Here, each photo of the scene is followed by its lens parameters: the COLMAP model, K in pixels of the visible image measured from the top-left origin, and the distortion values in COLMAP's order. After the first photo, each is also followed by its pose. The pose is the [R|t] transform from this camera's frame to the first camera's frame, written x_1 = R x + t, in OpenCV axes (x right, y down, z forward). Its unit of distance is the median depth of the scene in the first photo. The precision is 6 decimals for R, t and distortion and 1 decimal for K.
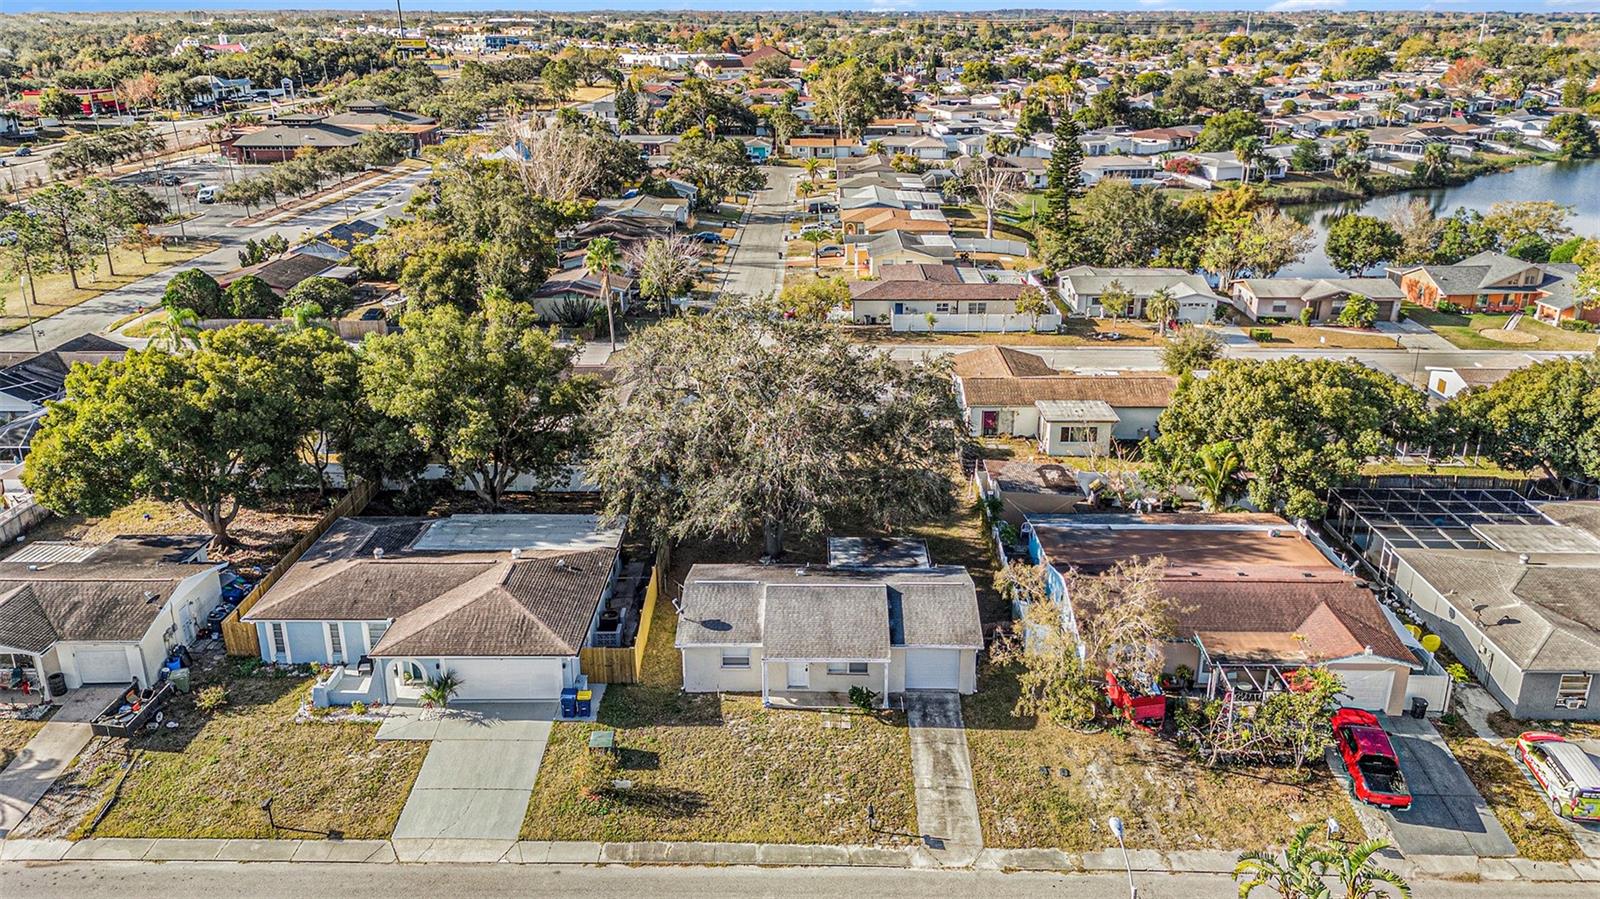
lens RADIAL K [[1210.4, 0, 801.9], [0, 1210.4, 395.4], [0, 0, 1]] dist [0.086956, -0.085985]
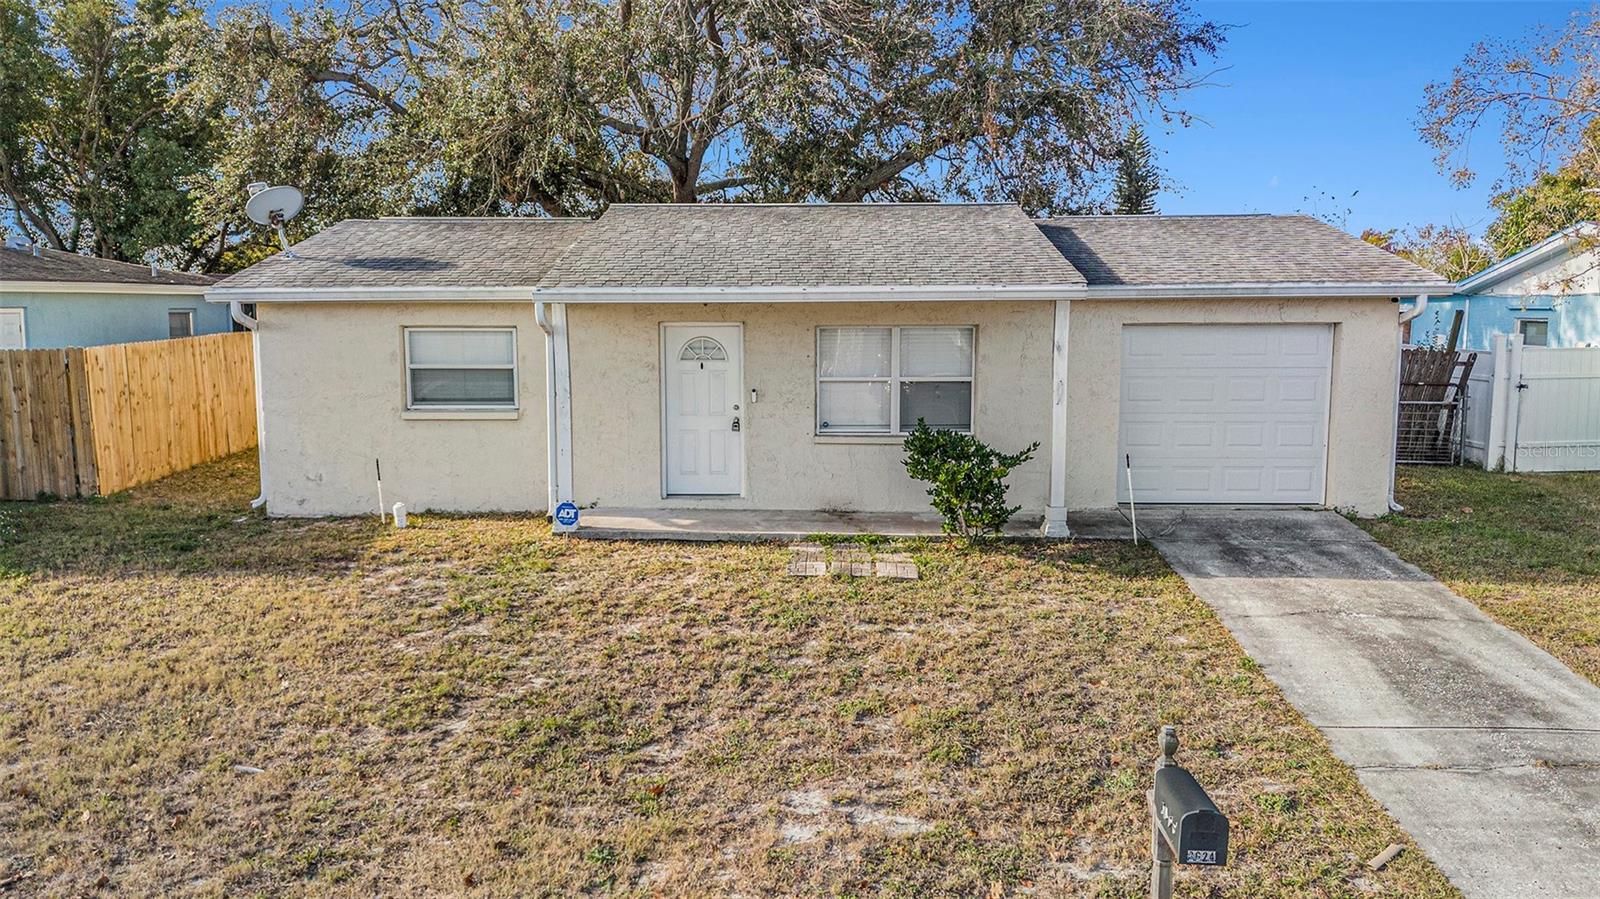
lens RADIAL K [[1179.4, 0, 800.0], [0, 1179.4, 449.5], [0, 0, 1]] dist [0.020456, -0.001663]
pose [[0.999989, 0.004692, -0.000005, 0.018016], [-0.004596, 0.979419, -0.201787, 0.290967], [-0.000942, 0.201785, 0.979429, 0.779701]]
